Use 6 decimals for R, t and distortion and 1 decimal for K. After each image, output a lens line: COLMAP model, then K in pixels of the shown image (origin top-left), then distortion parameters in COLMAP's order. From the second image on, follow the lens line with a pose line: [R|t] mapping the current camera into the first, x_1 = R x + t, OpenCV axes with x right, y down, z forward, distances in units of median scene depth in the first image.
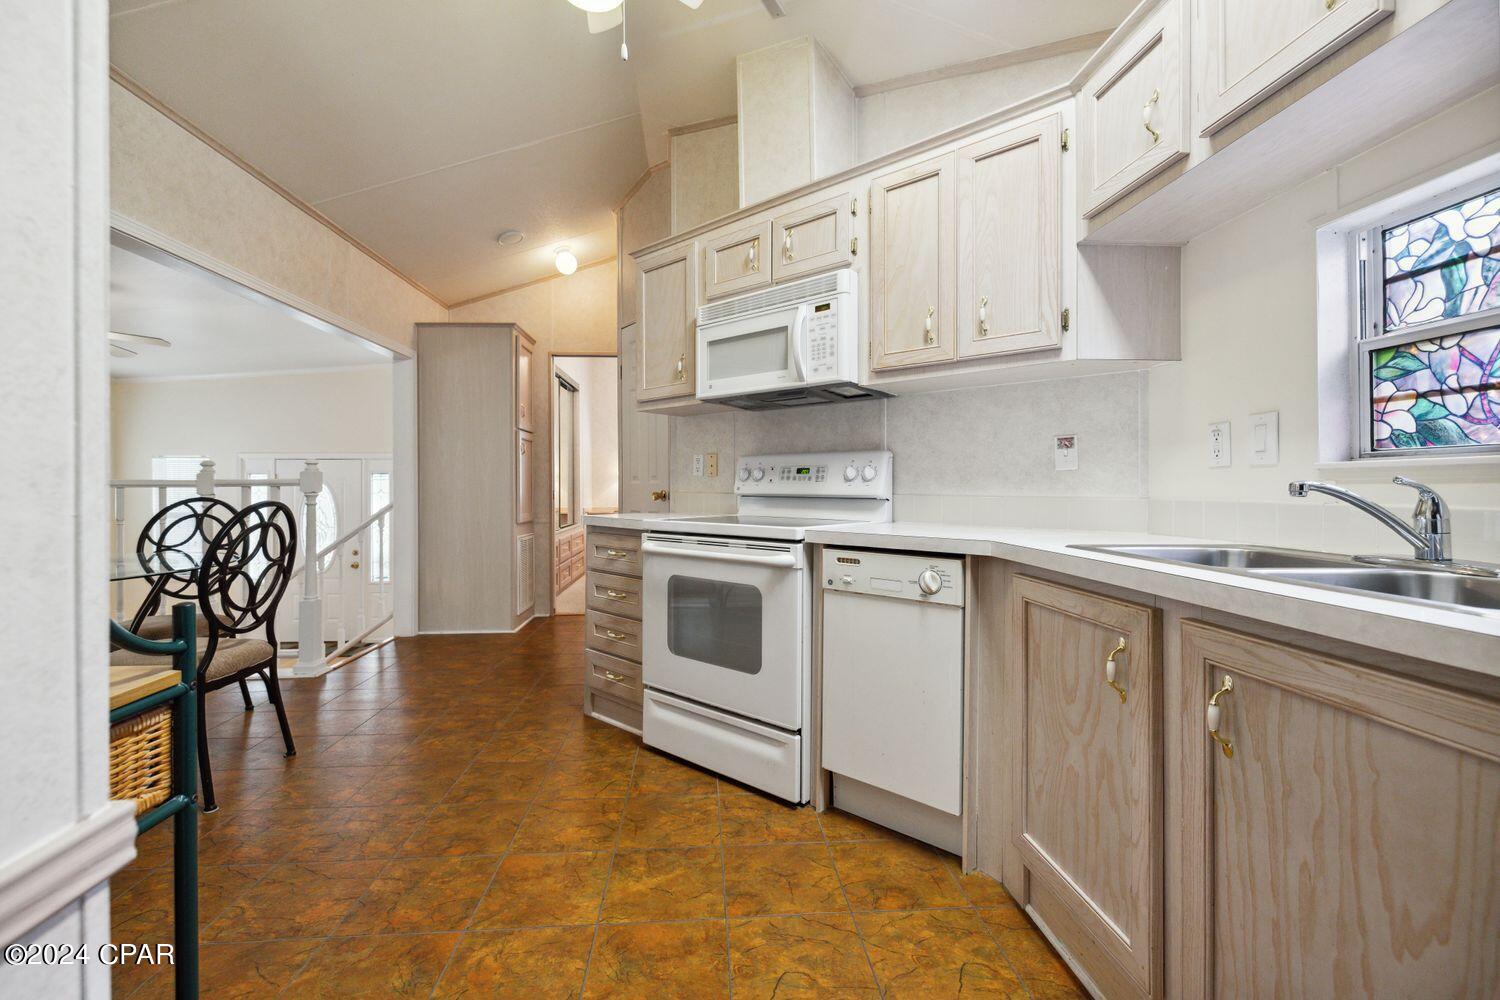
lens RADIAL K [[624.3, 0, 744.8], [0, 624.3, 490.8], [0, 0, 1]] dist [-0.002170, -0.000464]
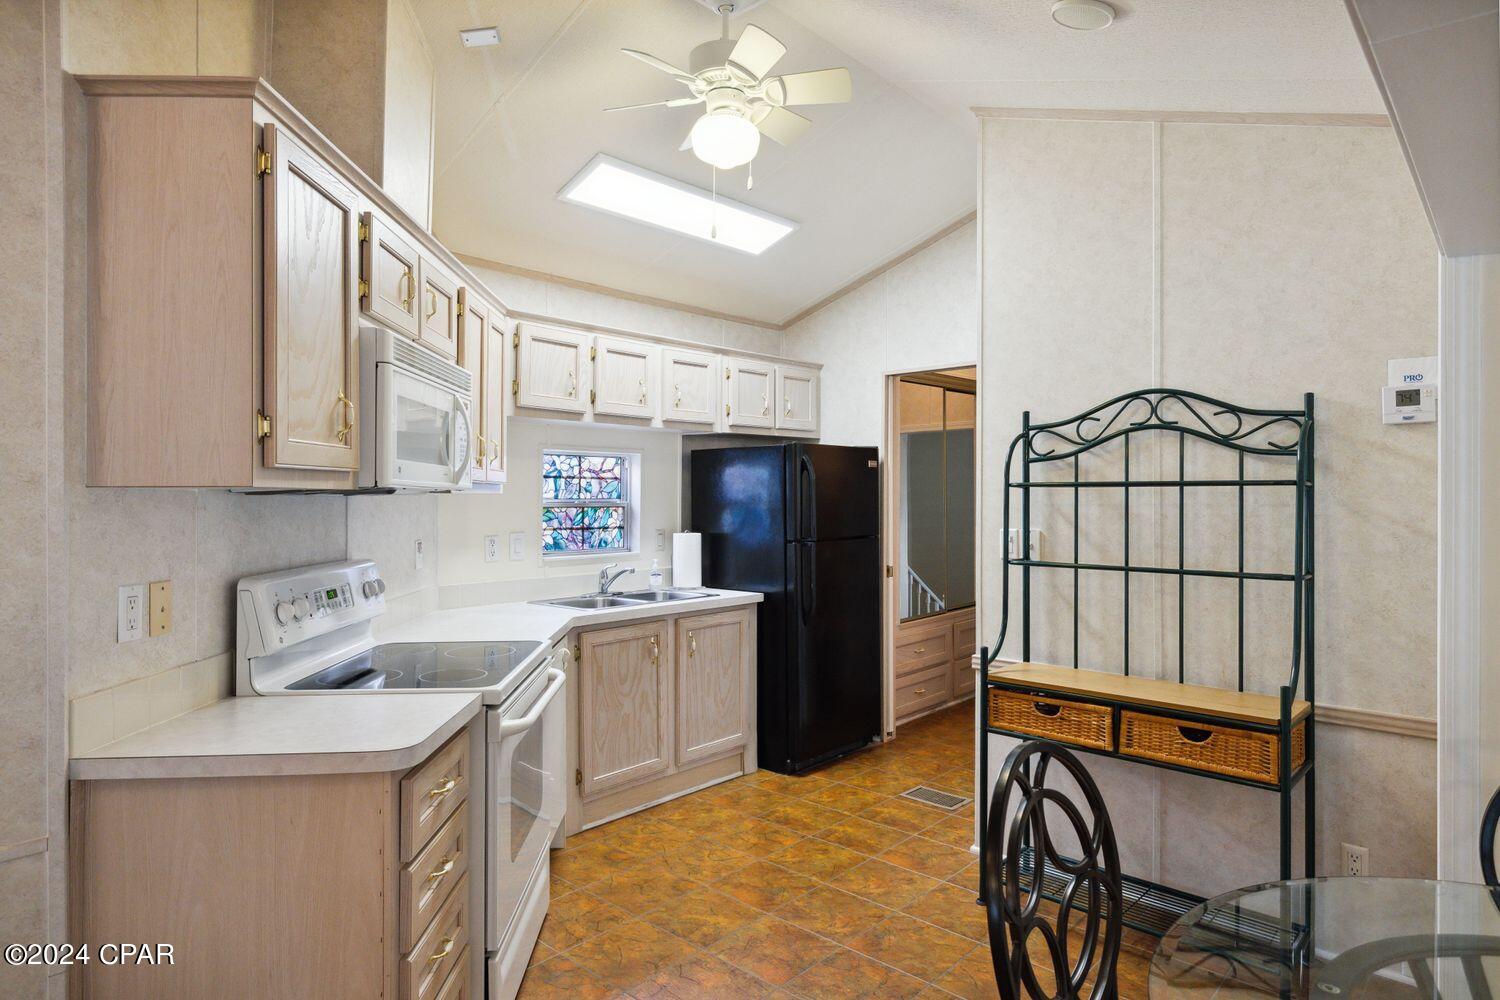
lens RADIAL K [[864.0, 0, 745.6], [0, 864.0, 441.0], [0, 0, 1]] dist [0.002295, -0.001631]
pose [[-0.673698, 0.048359, 0.737423, -1.918609], [0.007540, 0.998255, -0.058575, -0.291221], [-0.738968, -0.033902, -0.672887, 2.708819]]
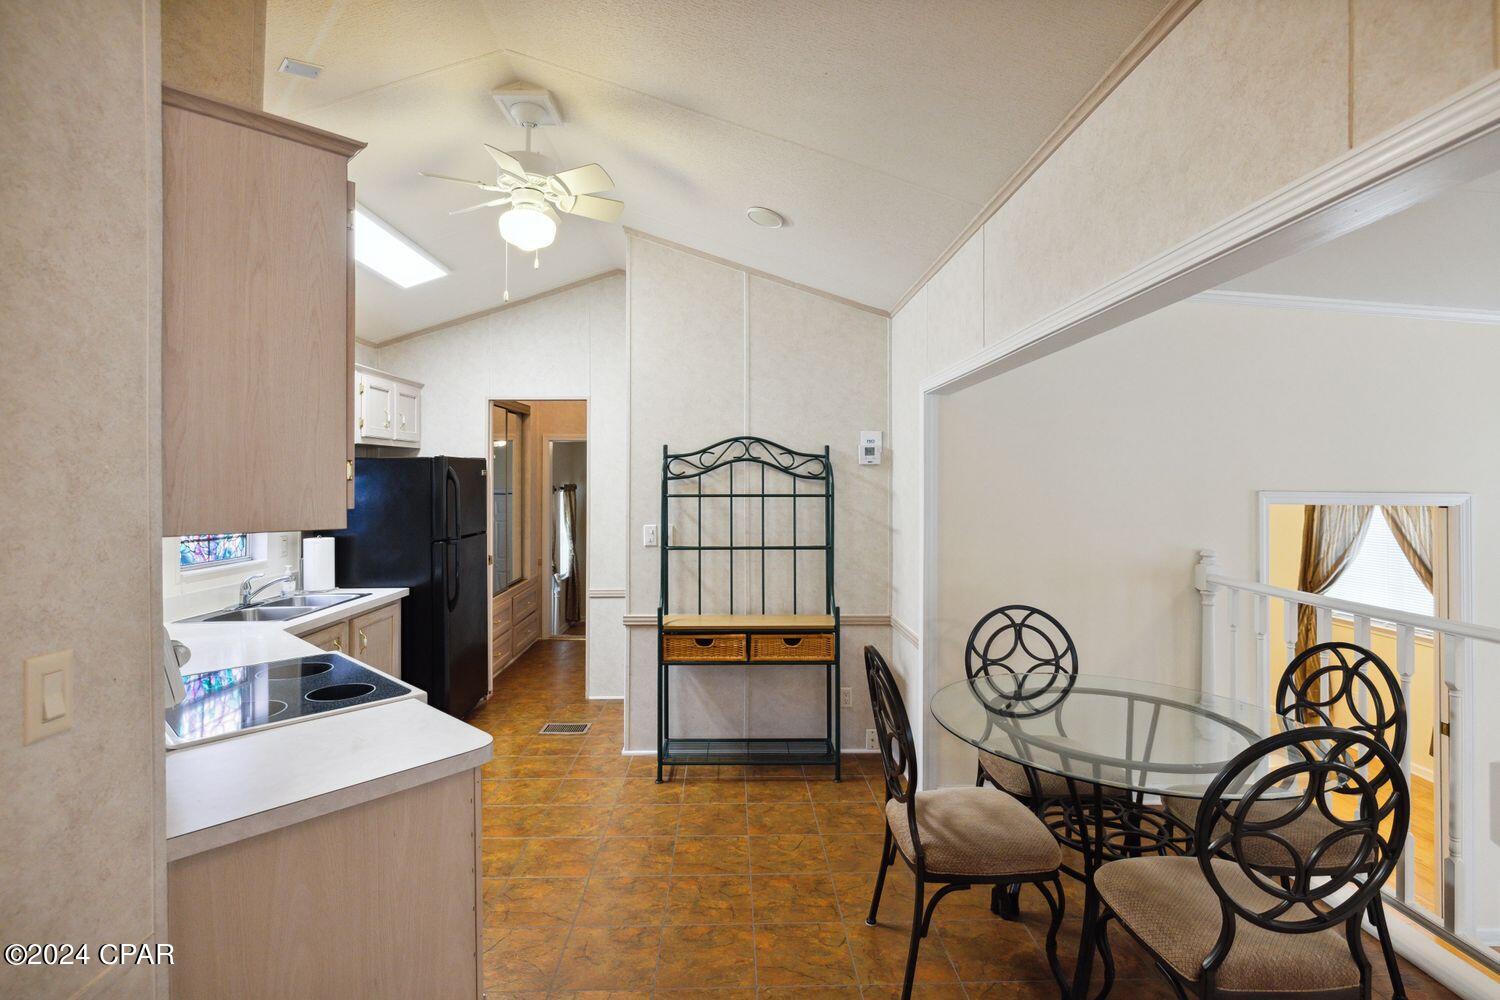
lens RADIAL K [[715.6, 0, 746.3], [0, 715.6, 424.8], [0, 0, 1]] dist [-0.003865, -0.000178]
pose [[-0.997889, 0.008413, 0.064401, -1.155963], [0.003834, 0.997477, -0.070890, -0.386623], [-0.064835, -0.070494, -0.995403, 3.481092]]
